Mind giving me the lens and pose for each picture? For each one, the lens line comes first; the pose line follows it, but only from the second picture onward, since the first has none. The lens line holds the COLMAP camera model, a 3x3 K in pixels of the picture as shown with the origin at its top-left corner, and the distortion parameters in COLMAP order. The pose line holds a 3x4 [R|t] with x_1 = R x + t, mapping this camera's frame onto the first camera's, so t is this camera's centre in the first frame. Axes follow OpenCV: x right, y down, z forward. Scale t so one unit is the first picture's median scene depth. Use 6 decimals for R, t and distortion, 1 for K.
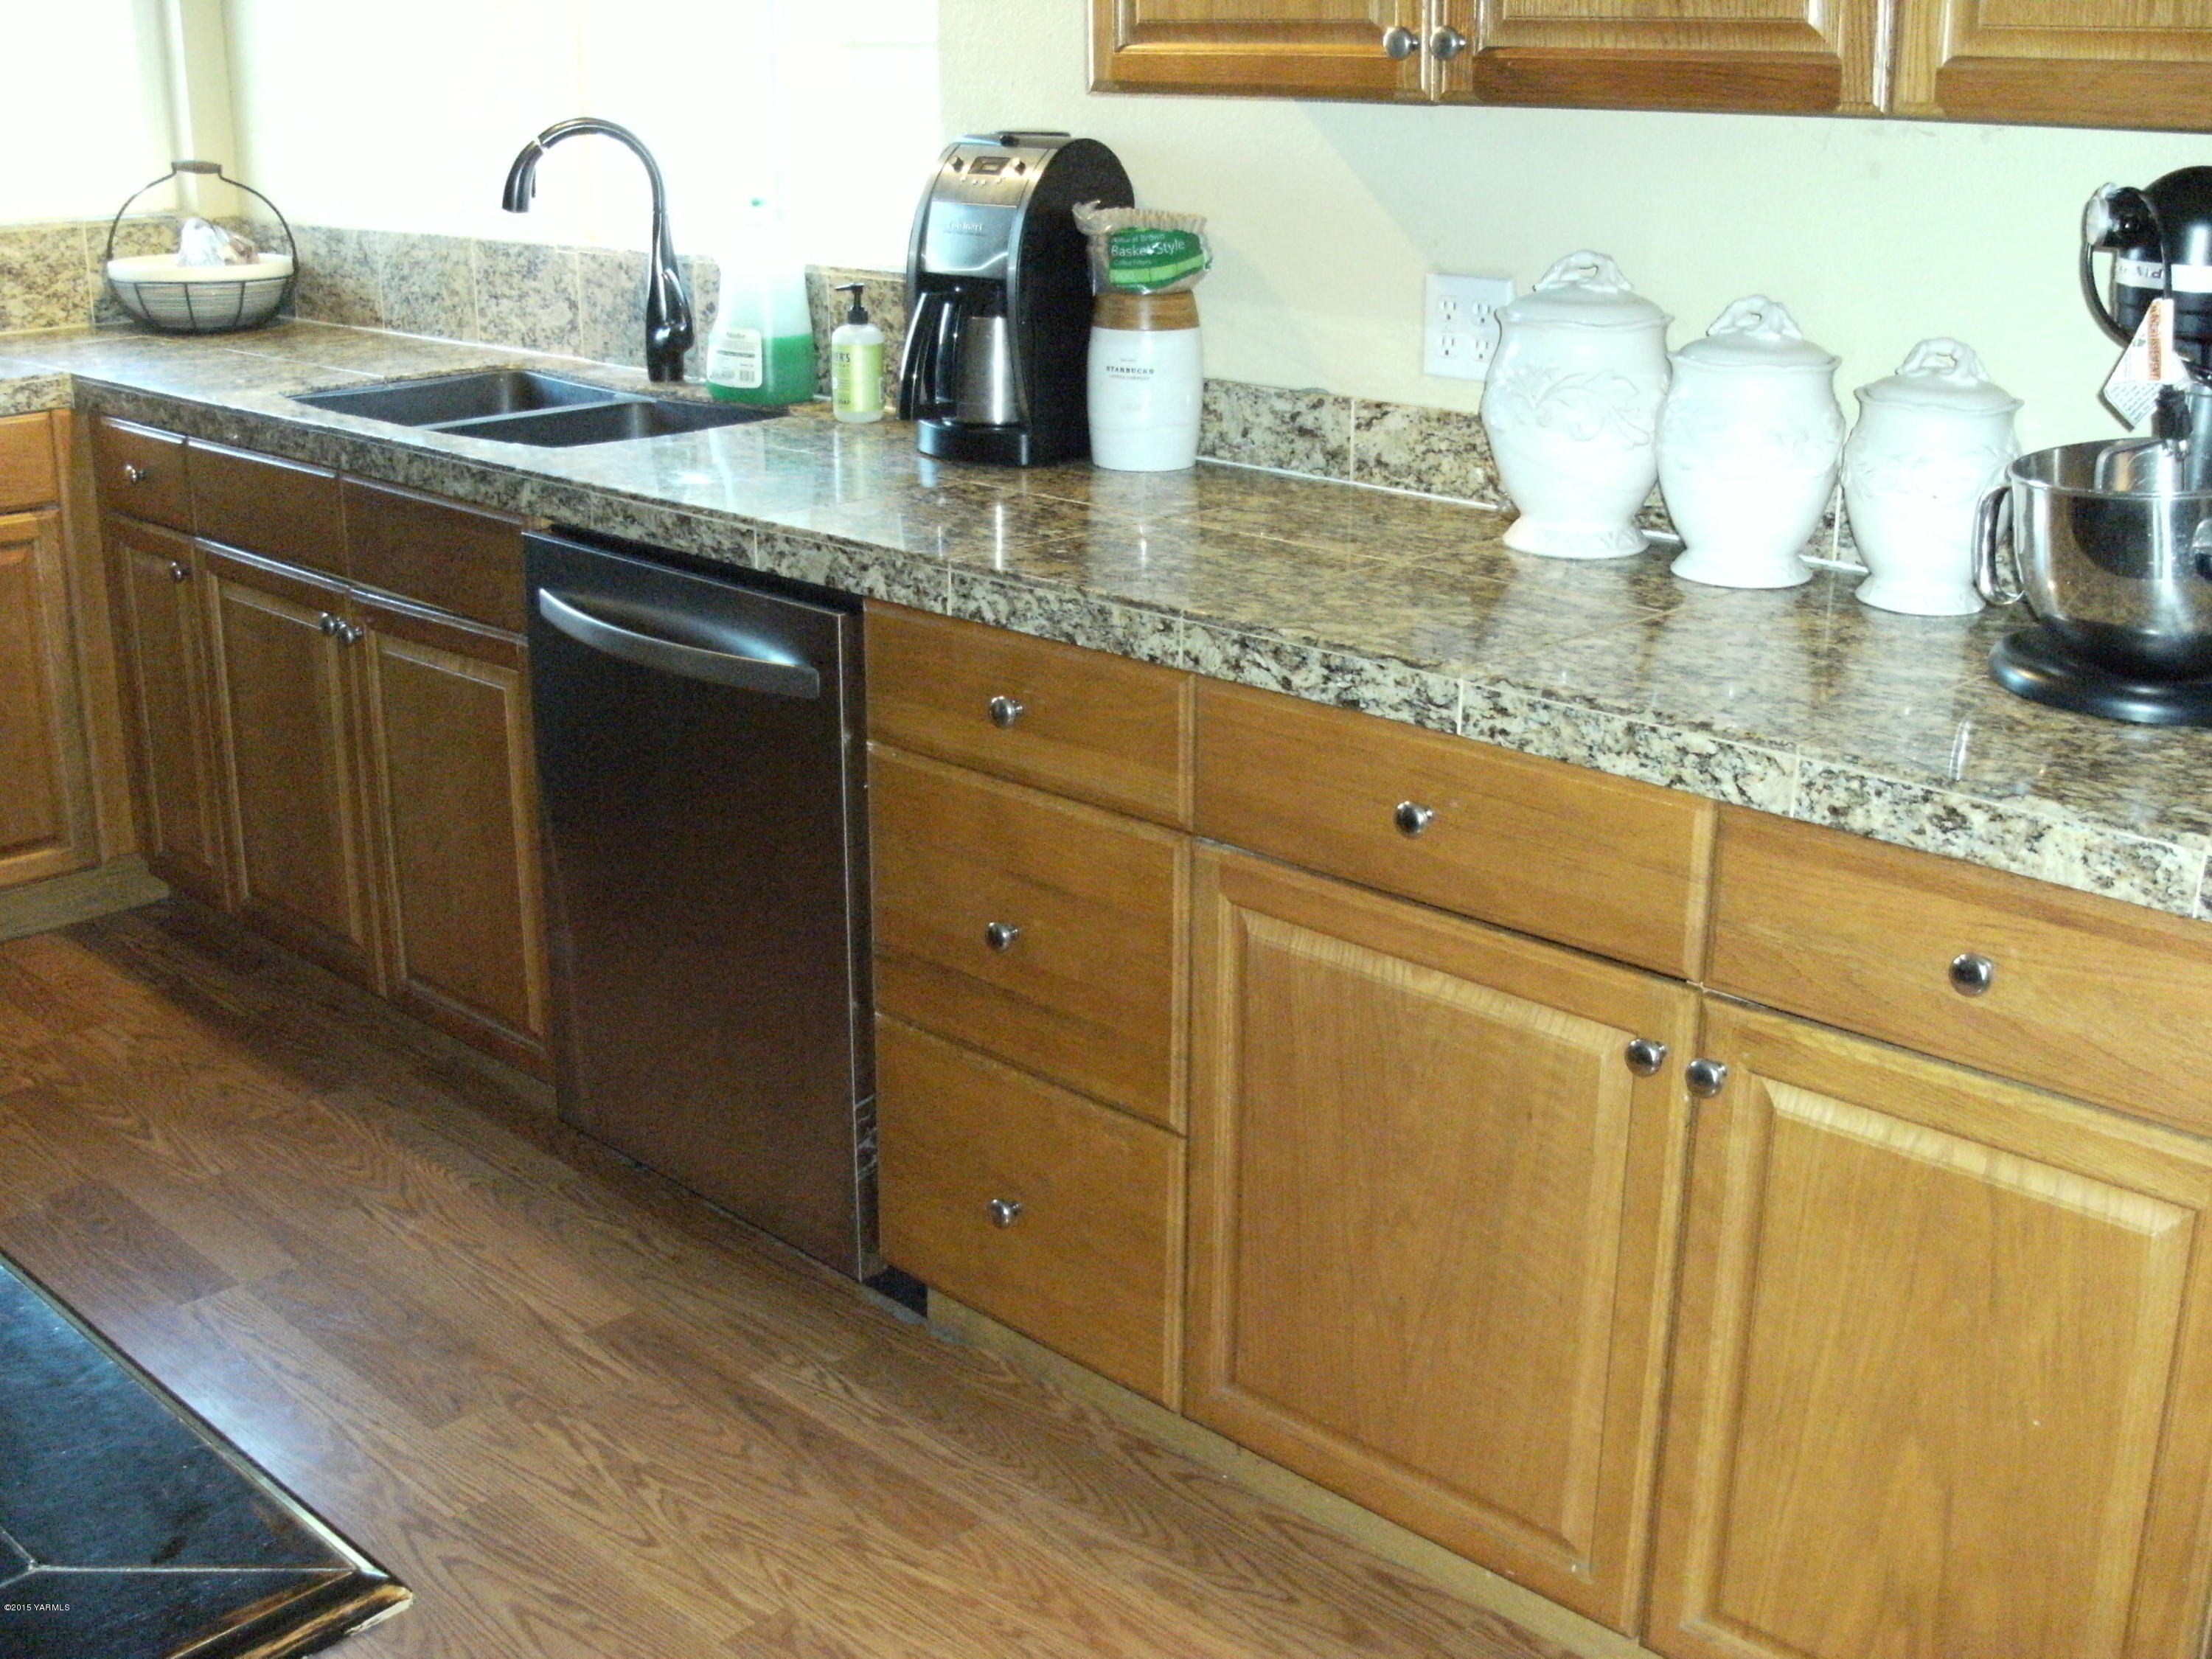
lens RADIAL K [[2545.9, 0, 1108.6], [0, 2545.9, 816.6], [0, 0, 1]] dist [-0.156884, 0.000000]
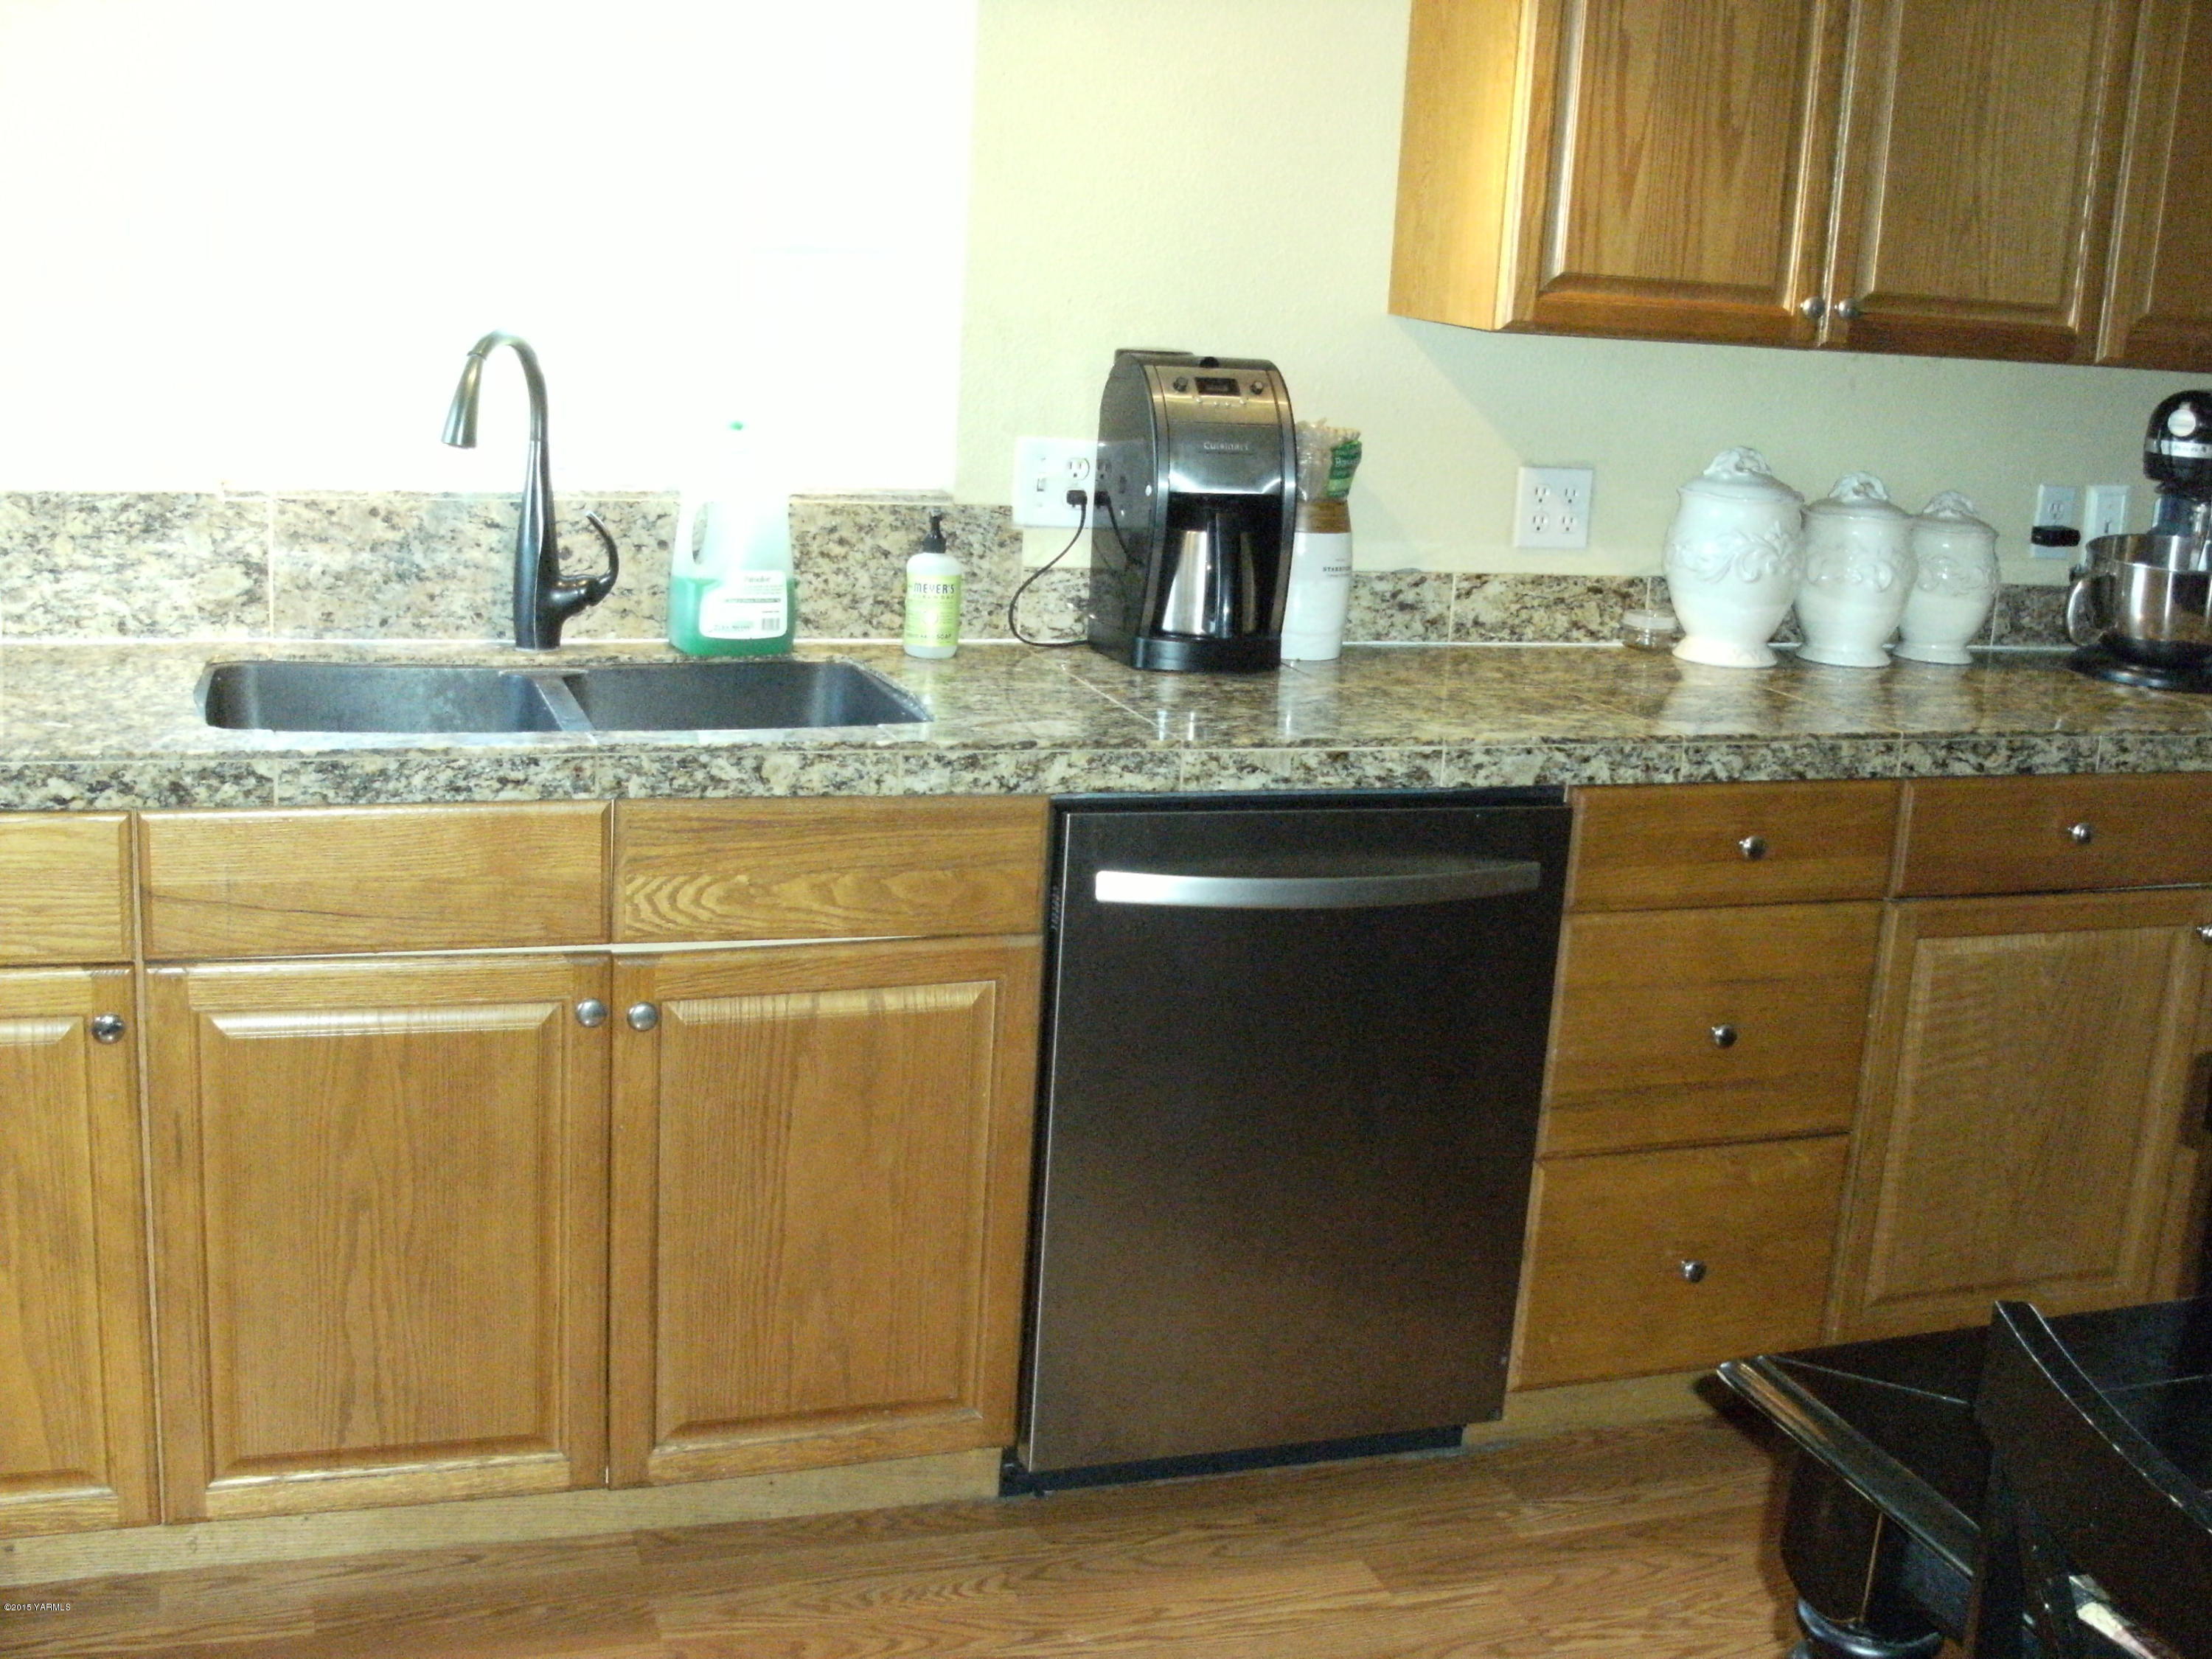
lens RADIAL K [[2545.9, 0, 1107.0], [0, 2545.9, 815.9], [0, 0, 1]] dist [-0.156884, 0.000000]
pose [[0.421618, -0.180749, 0.888576, -1.102705], [0.214339, 0.972028, 0.096023, -0.211324], [-0.881077, 0.149971, 0.448566, 0.642777]]
